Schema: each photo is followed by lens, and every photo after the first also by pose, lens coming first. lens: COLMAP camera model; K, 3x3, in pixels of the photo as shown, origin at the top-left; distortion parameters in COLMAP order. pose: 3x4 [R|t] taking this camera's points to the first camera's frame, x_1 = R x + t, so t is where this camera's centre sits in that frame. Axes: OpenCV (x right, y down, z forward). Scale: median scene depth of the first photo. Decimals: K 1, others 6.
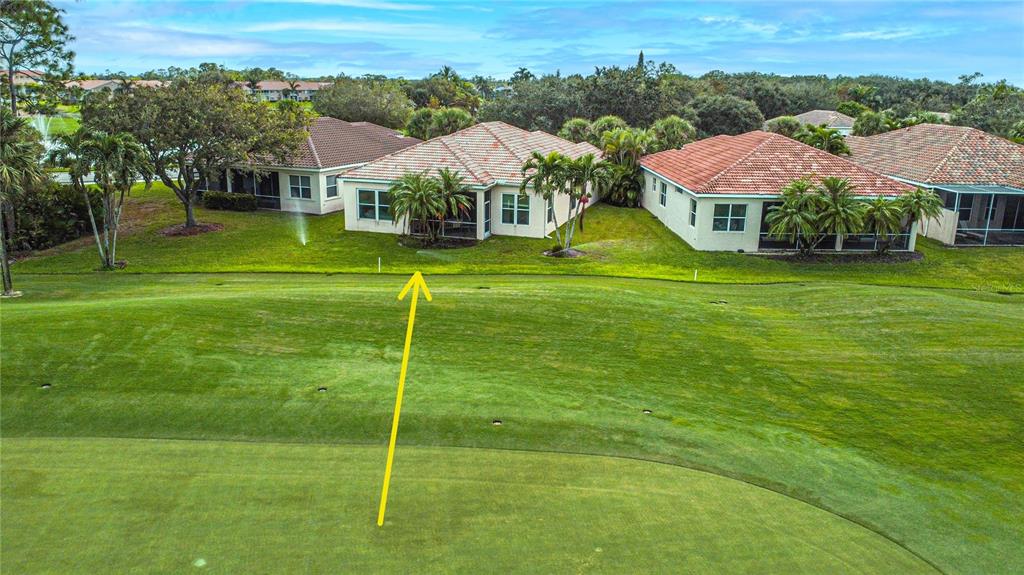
lens RADIAL K [[747.9, 0, 512.0], [0, 747.9, 287.5], [0, 0, 1]] dist [-0.009604, -0.043823]
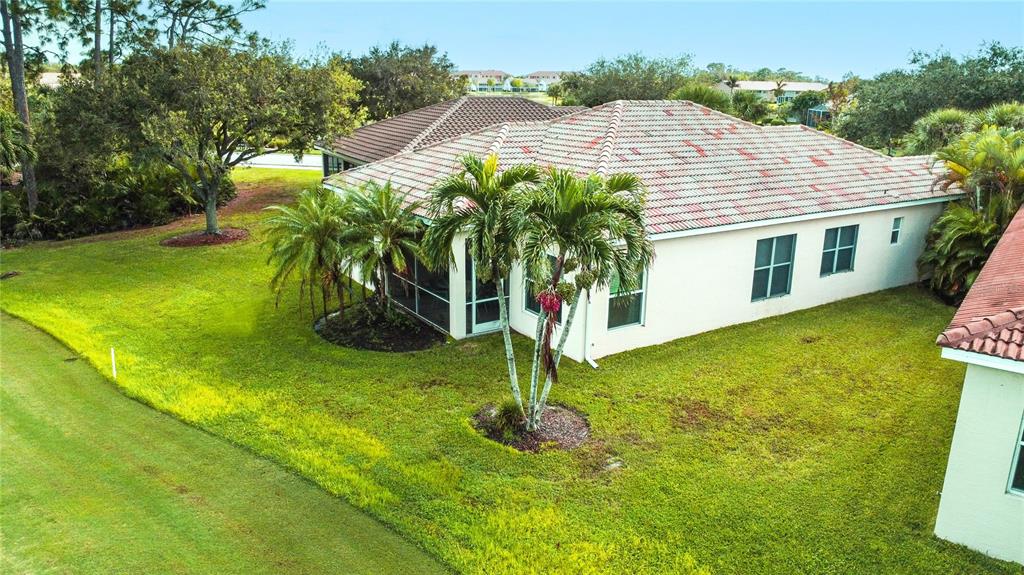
lens RADIAL K [[747.9, 0, 512.0], [0, 747.9, 287.5], [0, 0, 1]] dist [-0.009604, -0.043823]
pose [[0.779055, 0.165253, -0.604785, 0.268582], [-0.168934, 0.984290, 0.051337, -0.126682], [0.603767, 0.062174, 0.794733, 0.652952]]
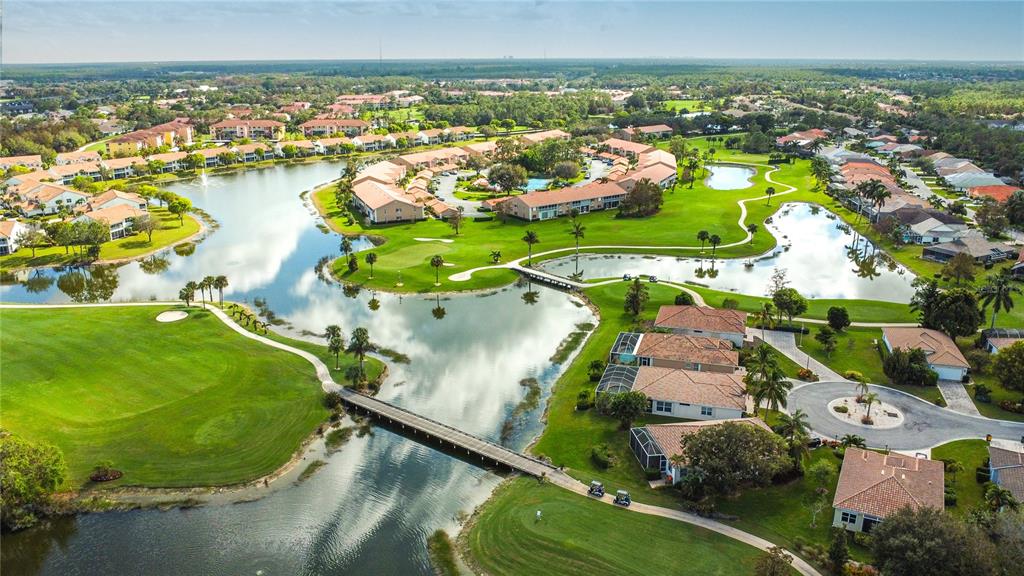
lens RADIAL K [[747.9, 0, 512.0], [0, 747.9, 288.0], [0, 0, 1]] dist [-0.009604, -0.043823]
pose [[0.919307, 0.110176, -0.377803, -0.257722], [-0.092299, 0.993597, 0.065164, -1.734768], [0.382563, -0.025035, 0.923590, 1.295189]]
